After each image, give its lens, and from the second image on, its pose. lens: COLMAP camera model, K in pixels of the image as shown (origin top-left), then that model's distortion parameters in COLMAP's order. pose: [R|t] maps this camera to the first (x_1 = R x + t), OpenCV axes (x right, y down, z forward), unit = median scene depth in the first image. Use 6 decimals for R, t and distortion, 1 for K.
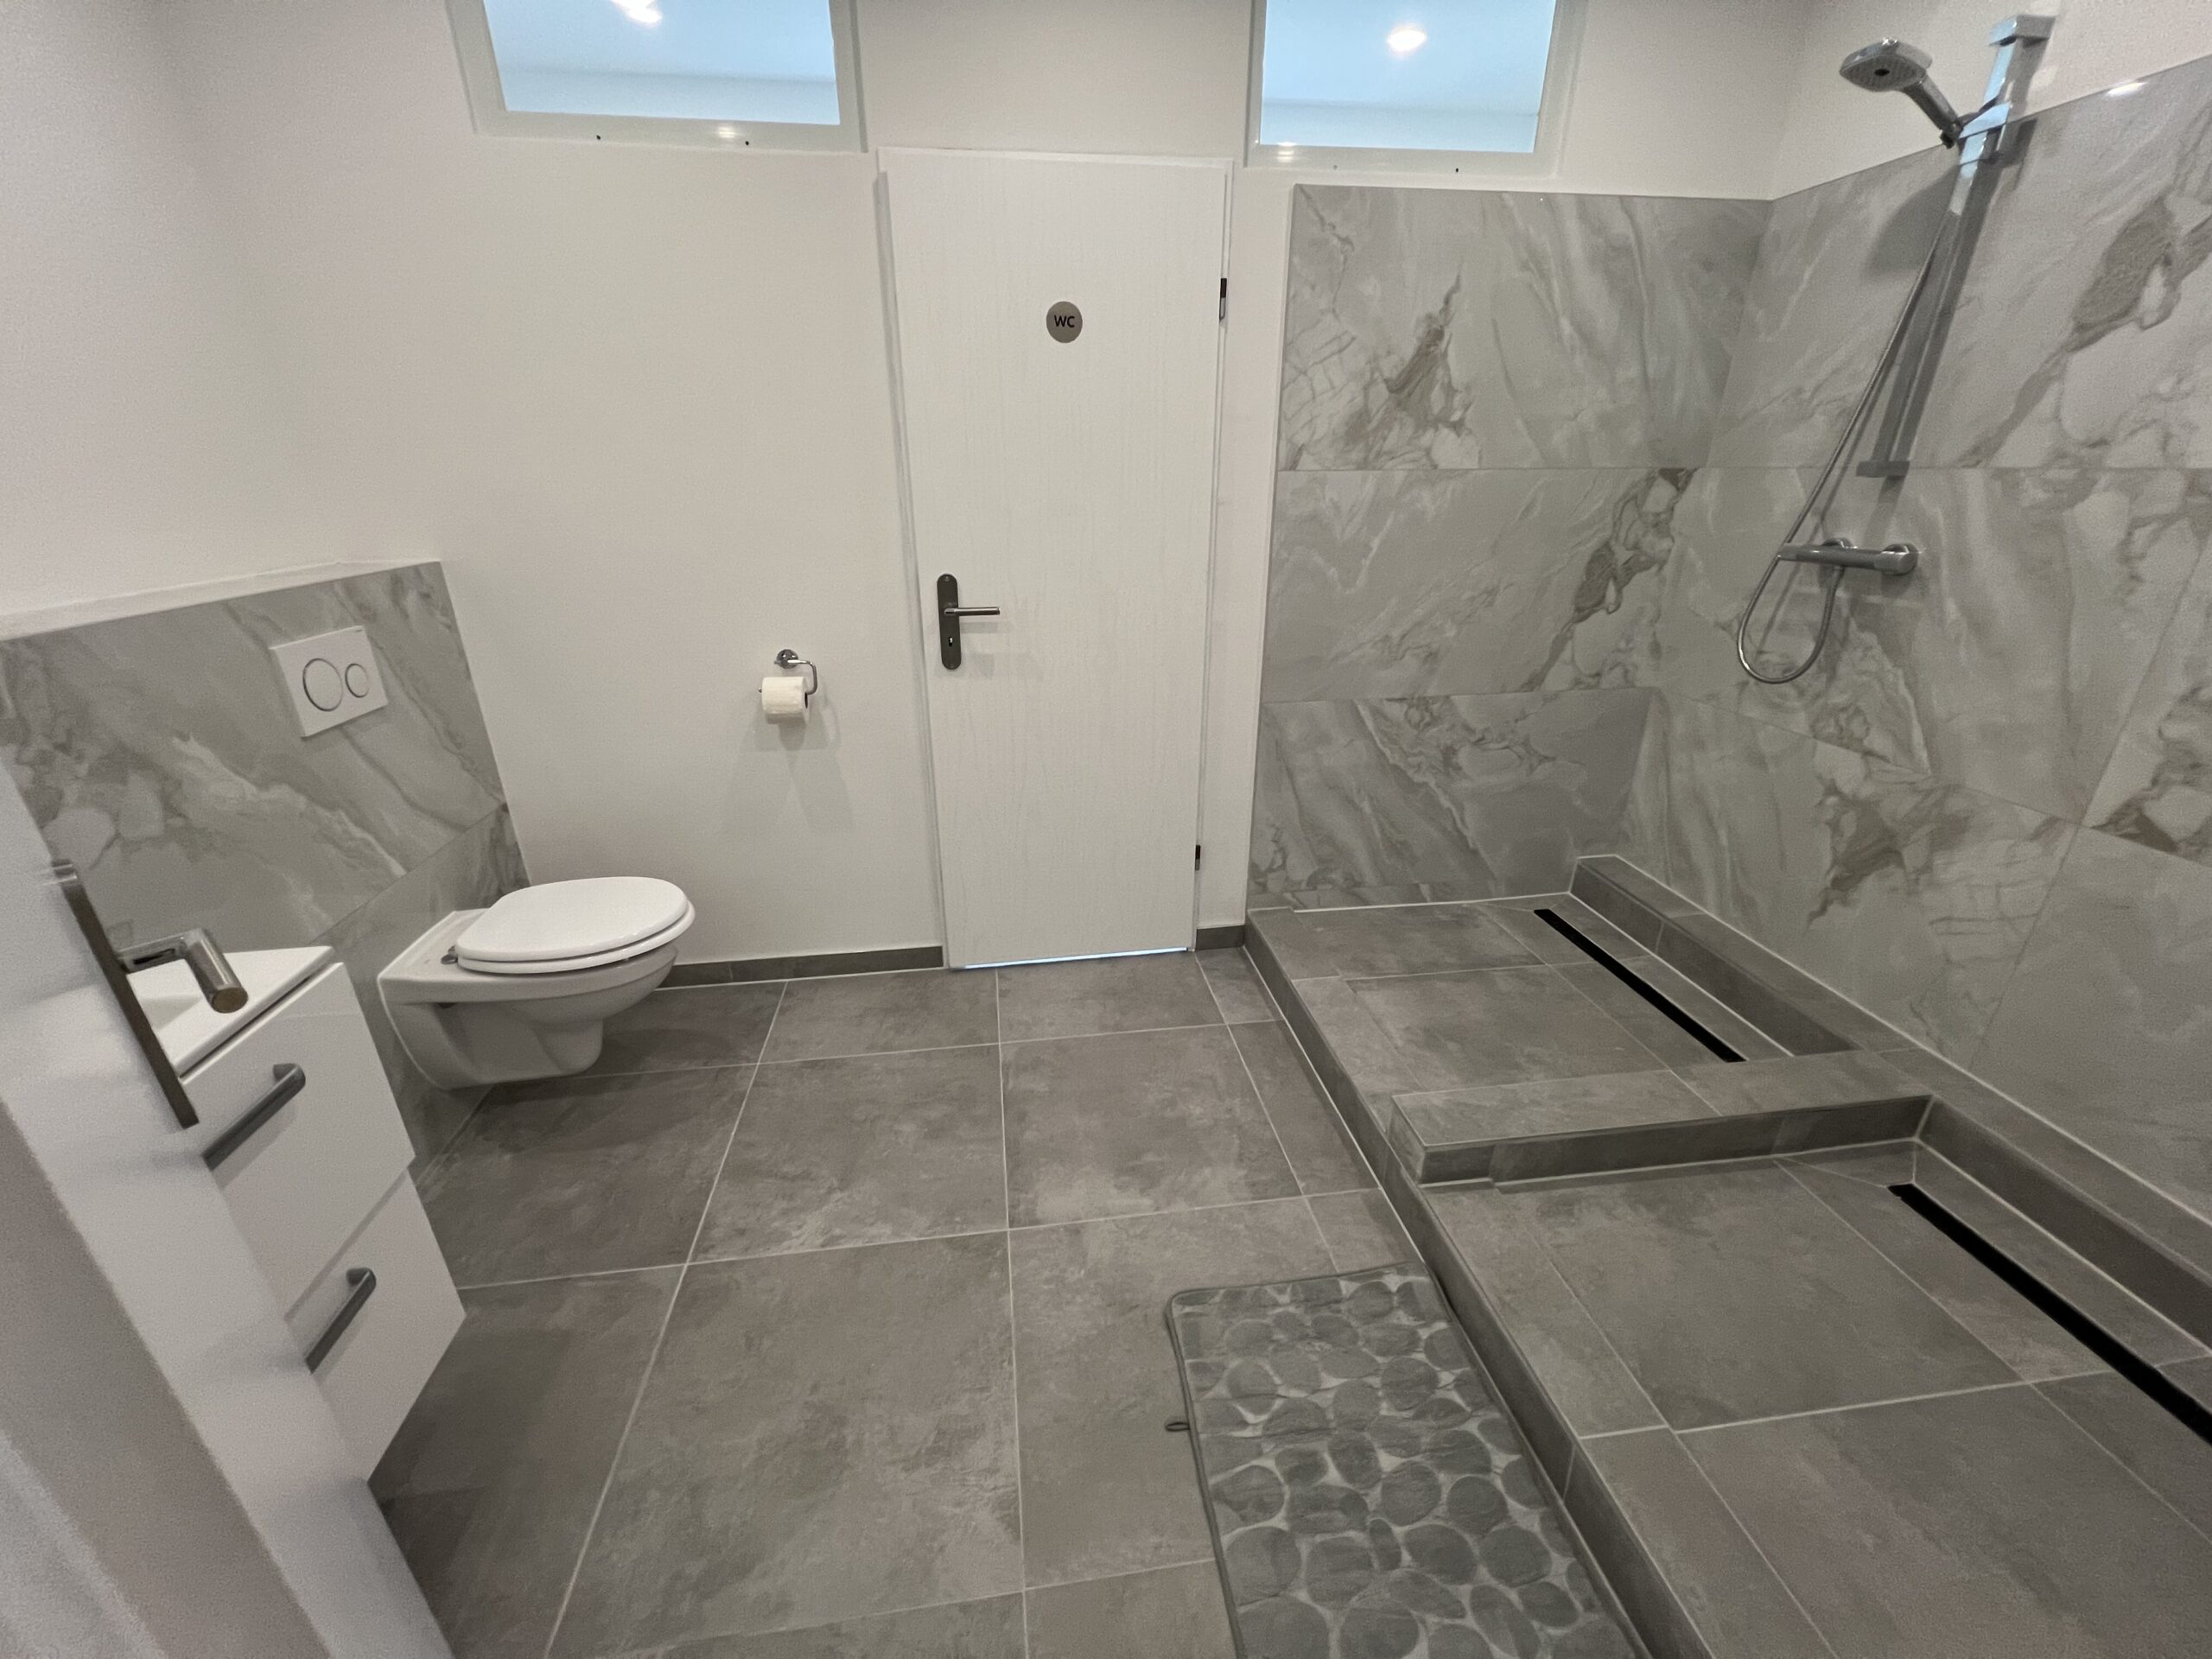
lens RADIAL K [[883.9, 0, 1105.4], [0, 883.9, 833.4], [0, 0, 1]] dist [-0.000585, 0.000303]
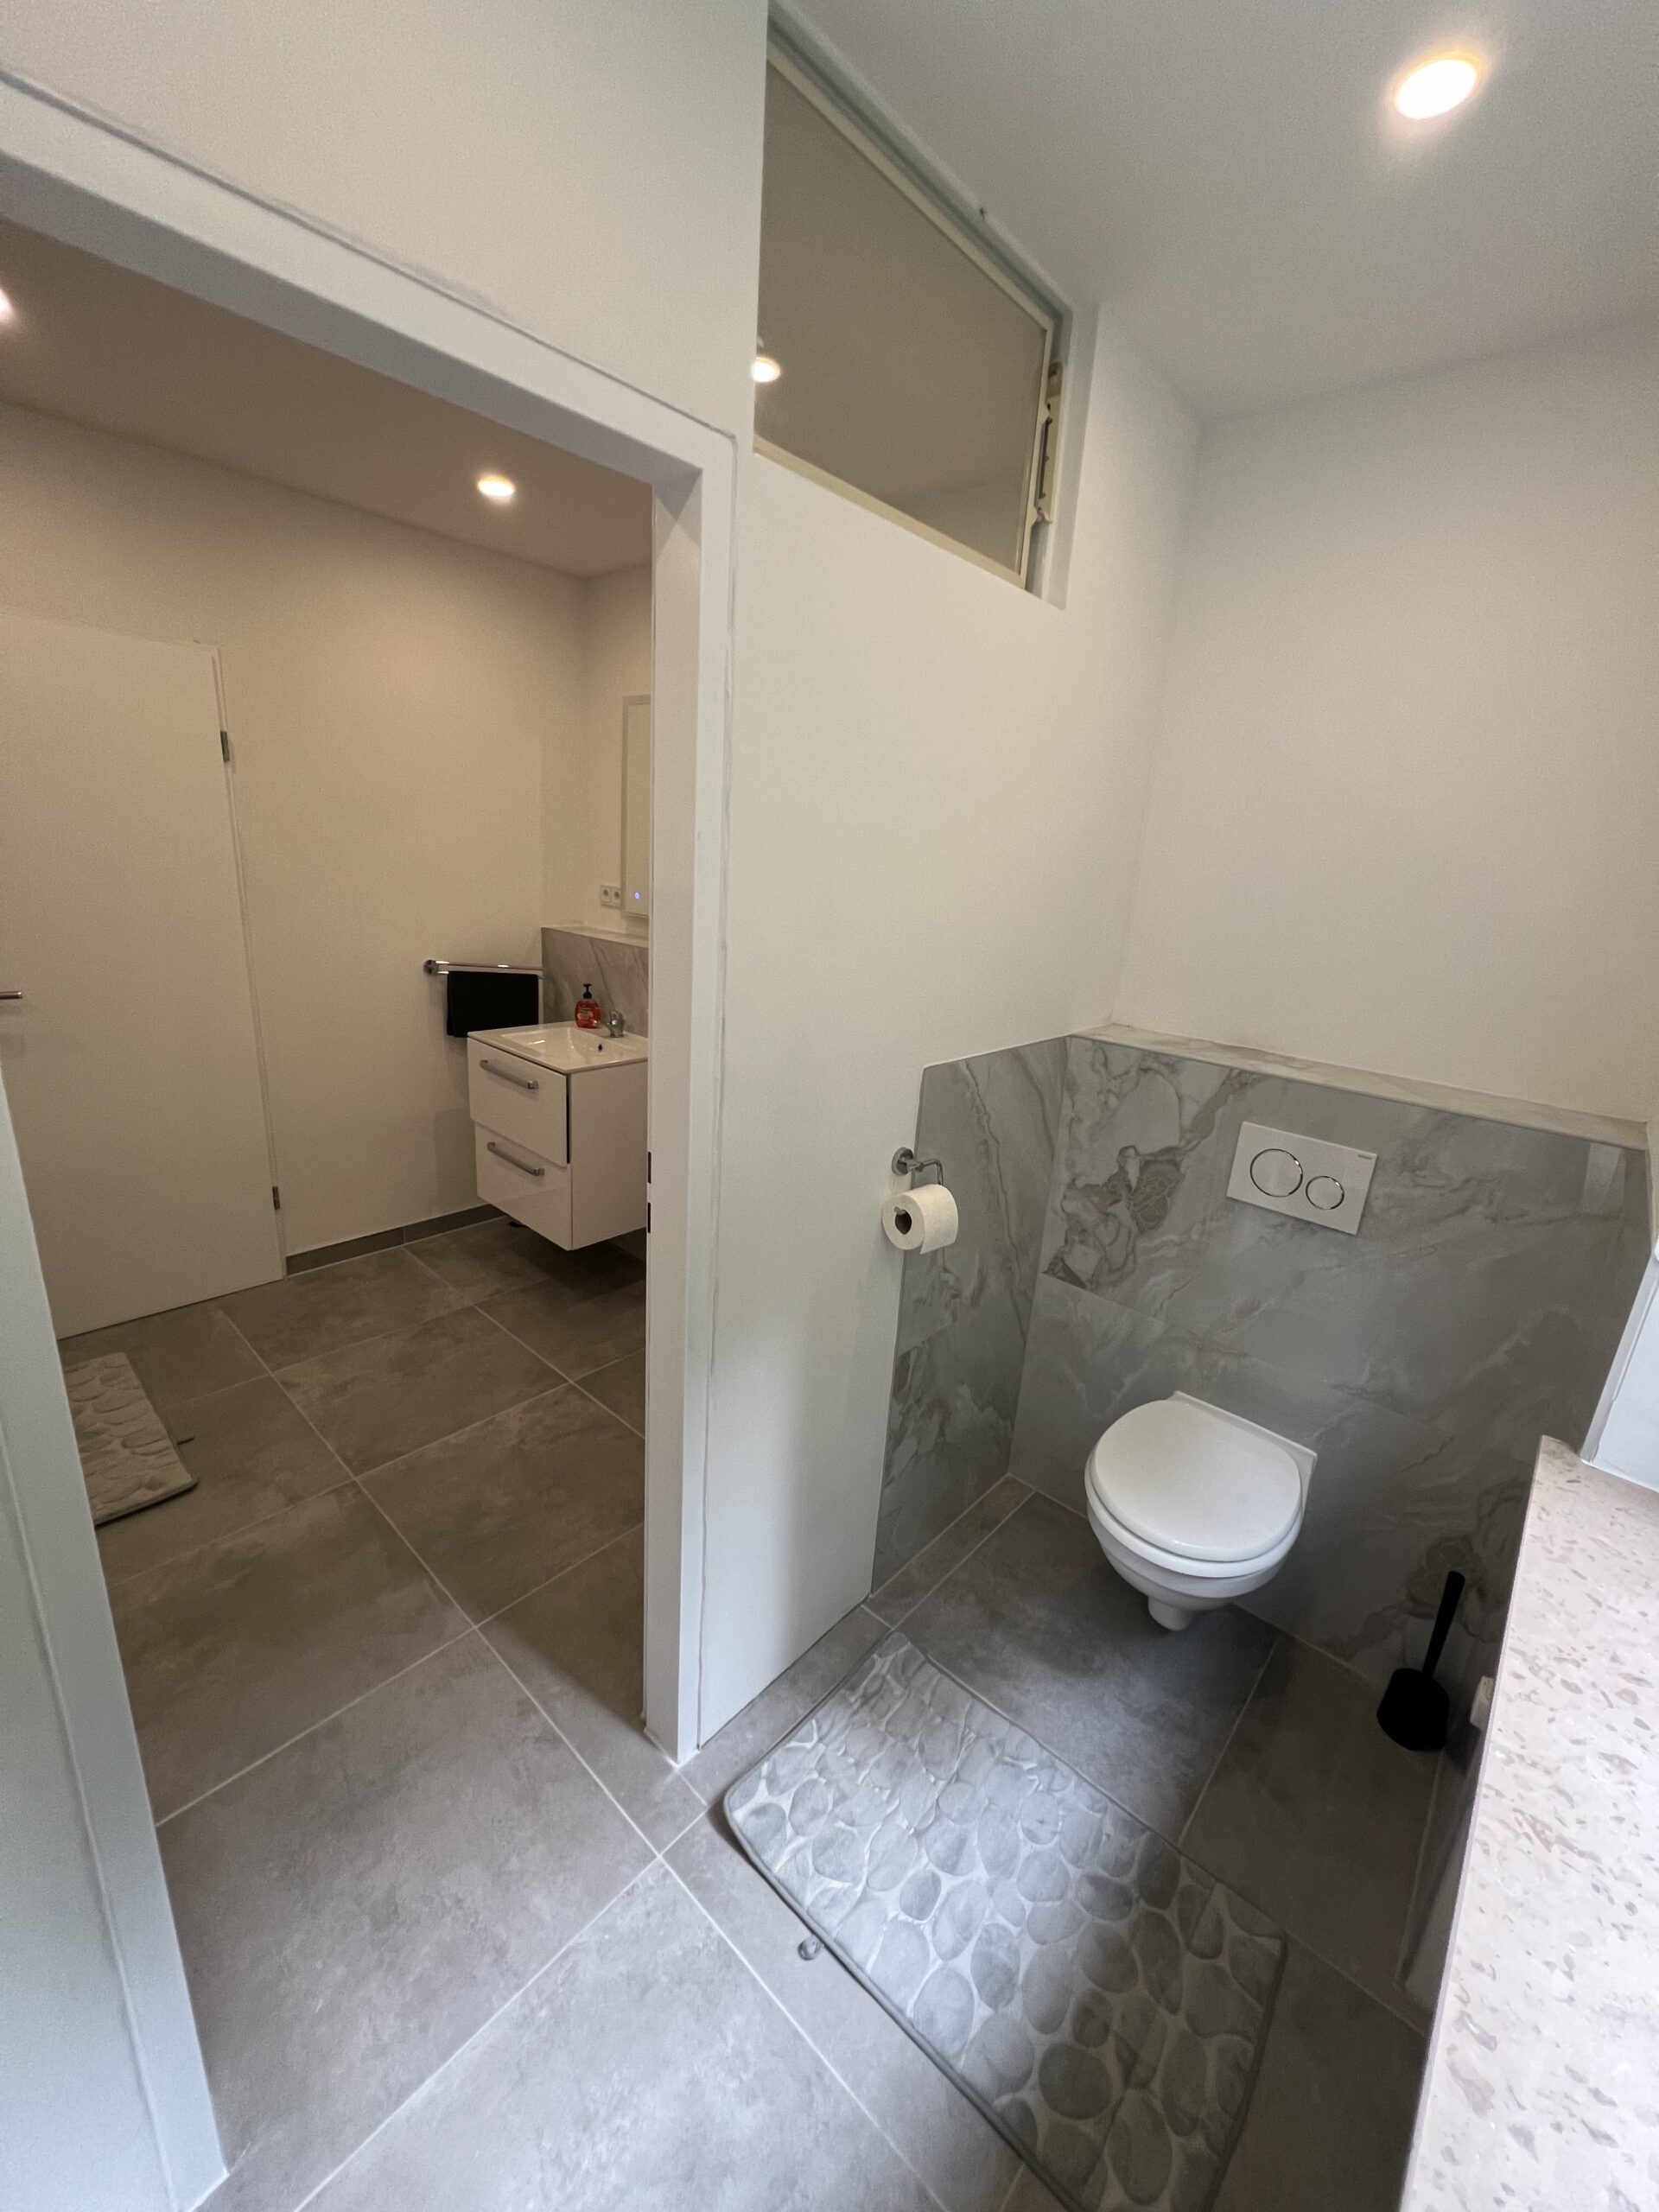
lens RADIAL K [[883.9, 0, 842.2], [0, 883.9, 1097.7], [0, 0, 1]] dist [-0.000585, 0.000303]
pose [[-0.756599, 0.131625, -0.640494, 0.101256], [-0.316072, 0.783871, 0.534458, -0.881401], [0.572412, 0.606813, -0.551473, 1.787337]]
